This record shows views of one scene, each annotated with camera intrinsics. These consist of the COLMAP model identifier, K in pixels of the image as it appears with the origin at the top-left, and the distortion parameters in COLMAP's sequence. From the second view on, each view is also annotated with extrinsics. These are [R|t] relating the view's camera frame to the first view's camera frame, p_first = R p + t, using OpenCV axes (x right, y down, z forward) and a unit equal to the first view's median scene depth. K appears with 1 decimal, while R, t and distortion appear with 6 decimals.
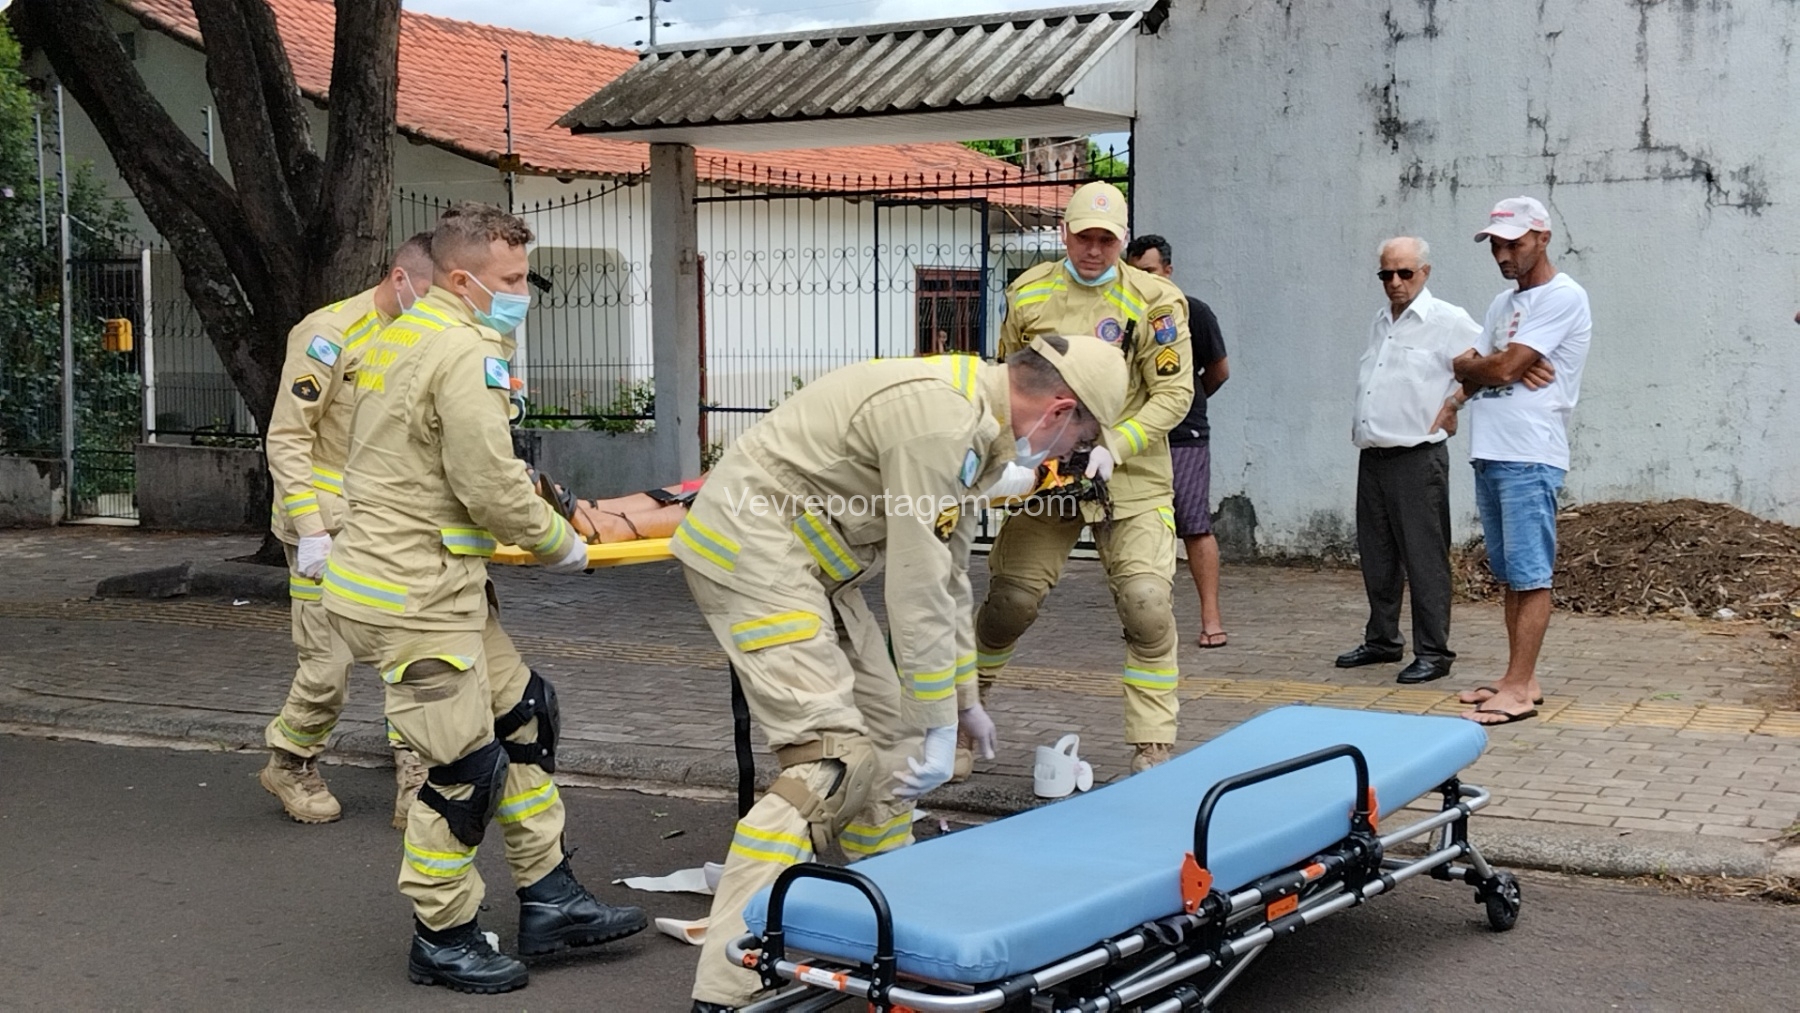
lens RADIAL K [[1934.1, 0, 897.2], [0, 1934.1, 533.5], [0, 0, 1]] dist [0.098147, -0.186194]
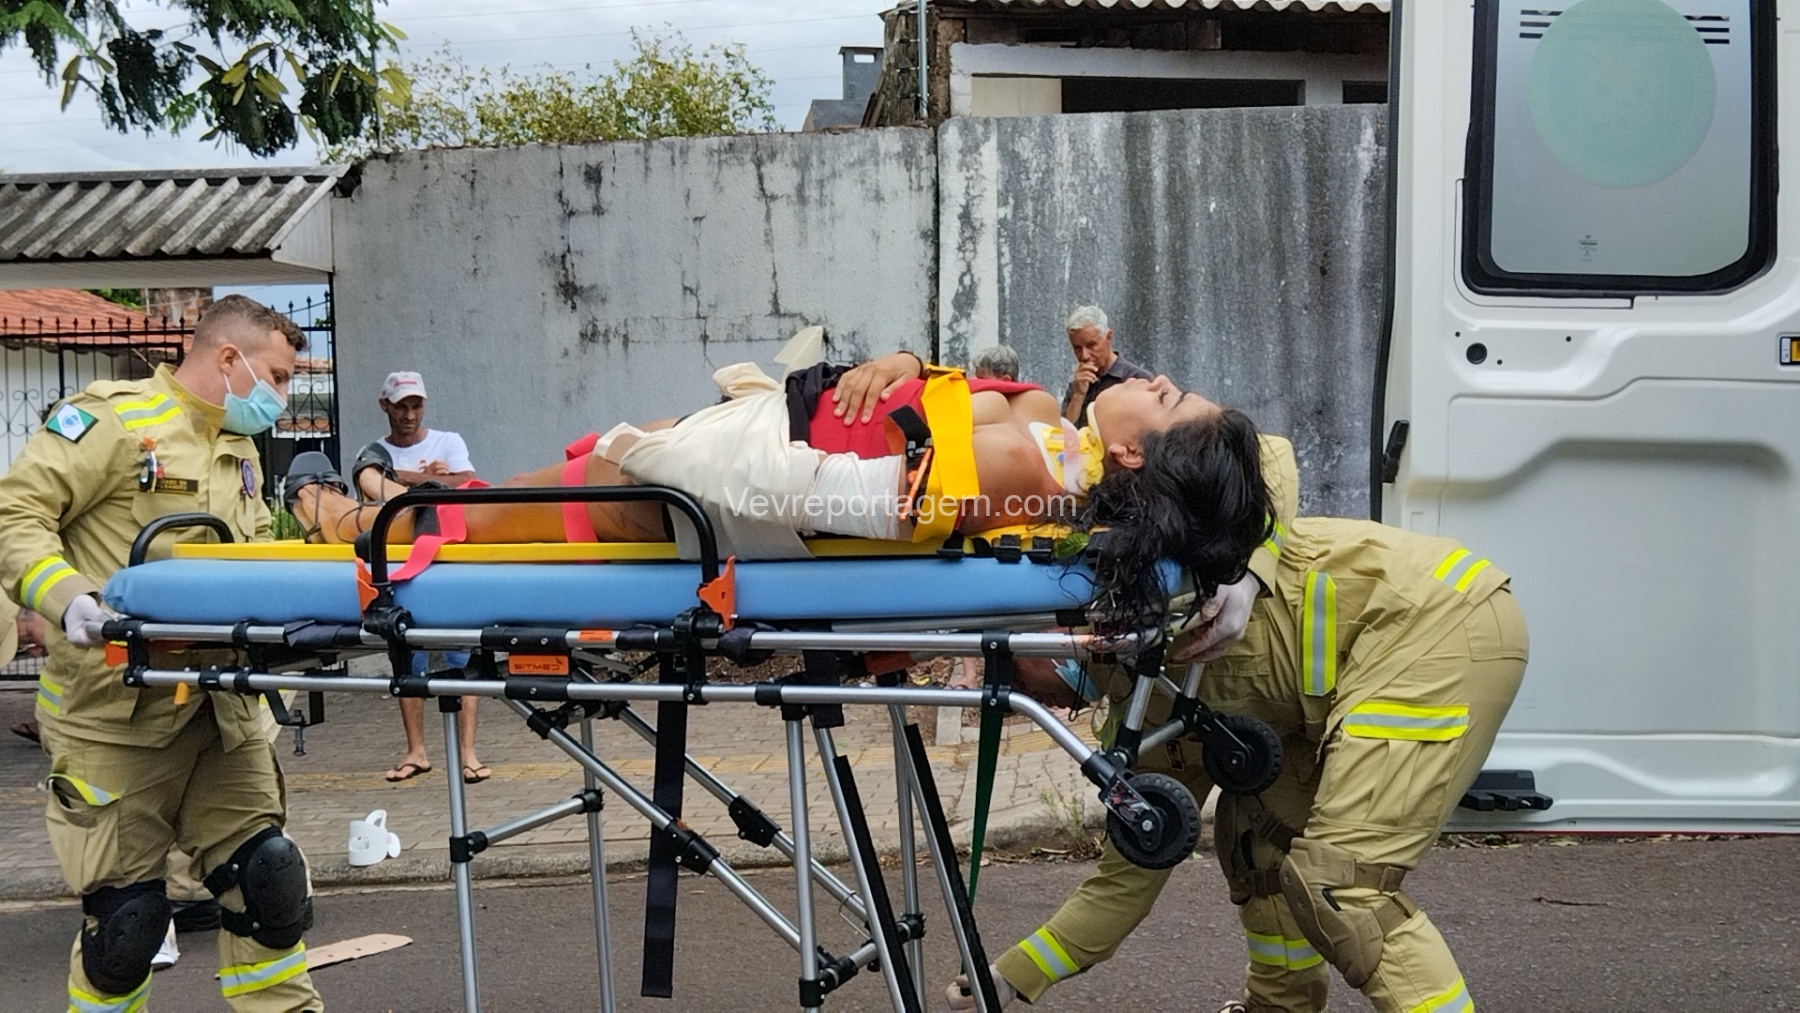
lens RADIAL K [[1954.5, 0, 900.0], [0, 1954.5, 506.5], [0, 0, 1]] dist [0.092072, -0.192881]
pose [[0.899371, -0.021292, 0.436667, -0.082221], [0.061025, 0.995149, -0.077166, 0.020830], [-0.432906, 0.096049, 0.896308, -0.113607]]
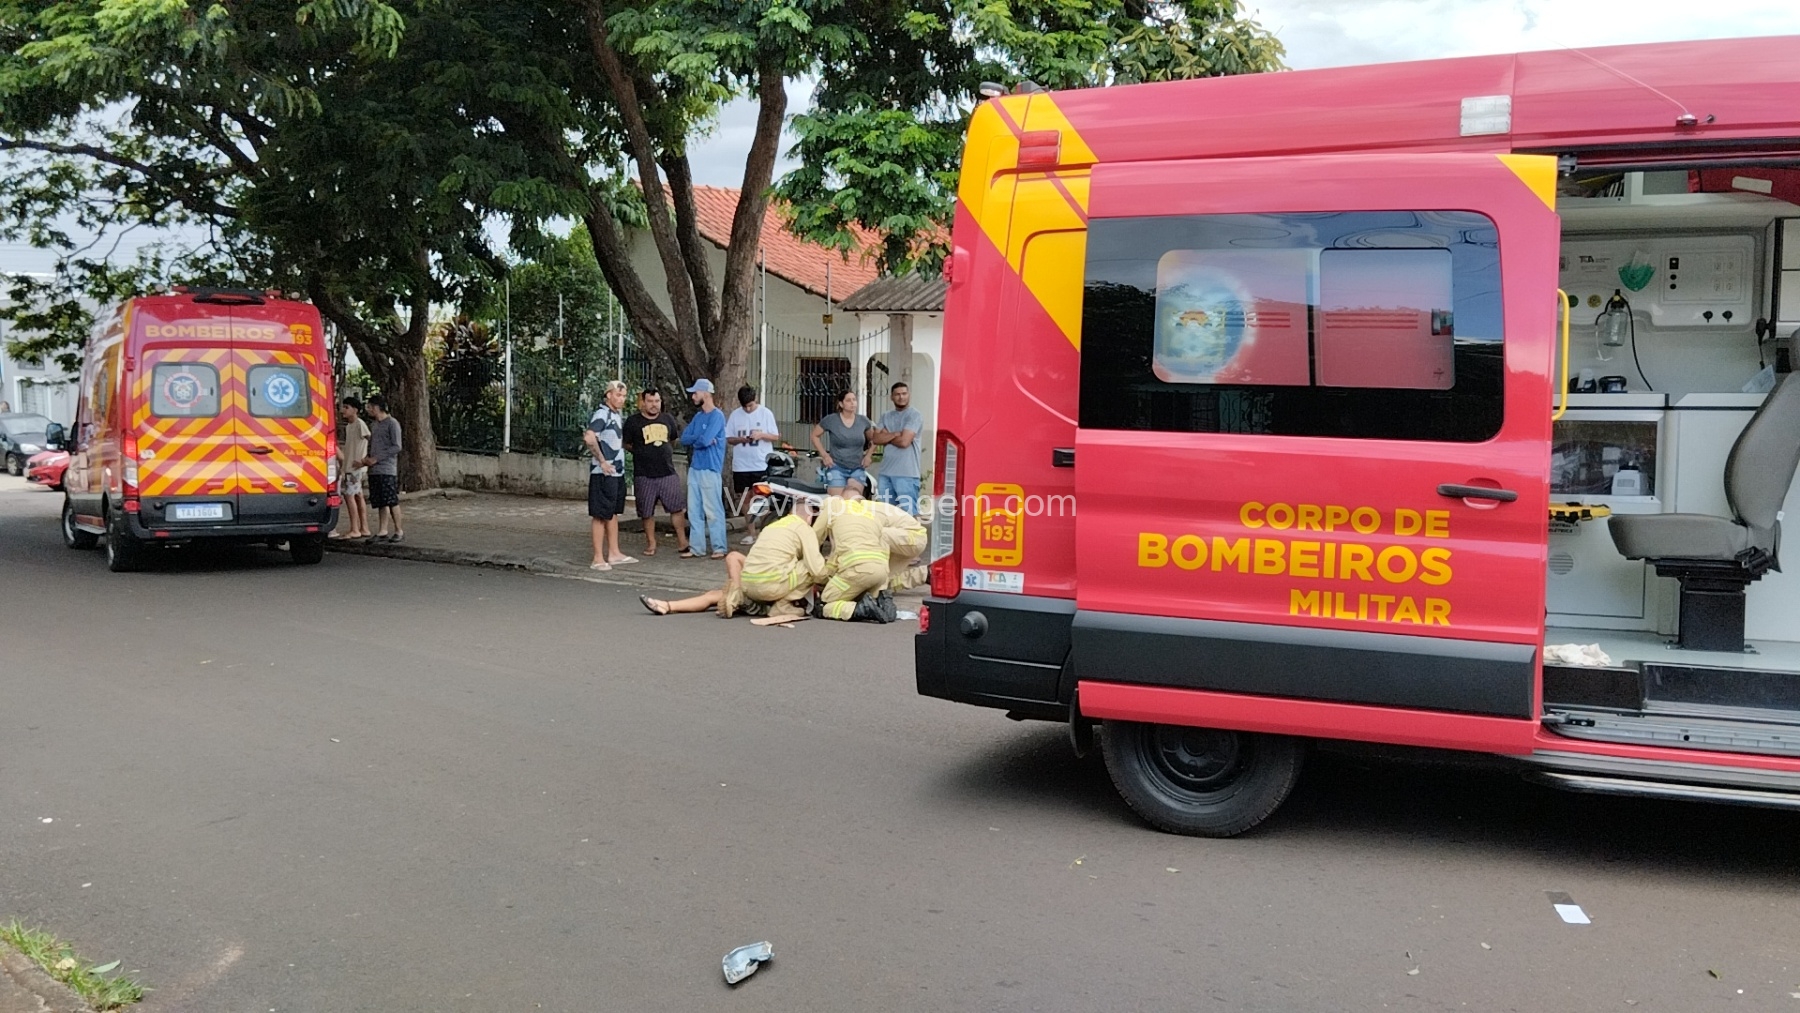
lens RADIAL K [[1934.1, 0, 897.2], [0, 1934.1, 533.5], [0, 0, 1]] dist [0.098147, -0.186194]
pose [[0.954319, 0.051078, -0.294390, 0.561954], [-0.053968, 0.998541, -0.001698, 0.023605], [0.293874, 0.017508, 0.955684, -1.010942]]
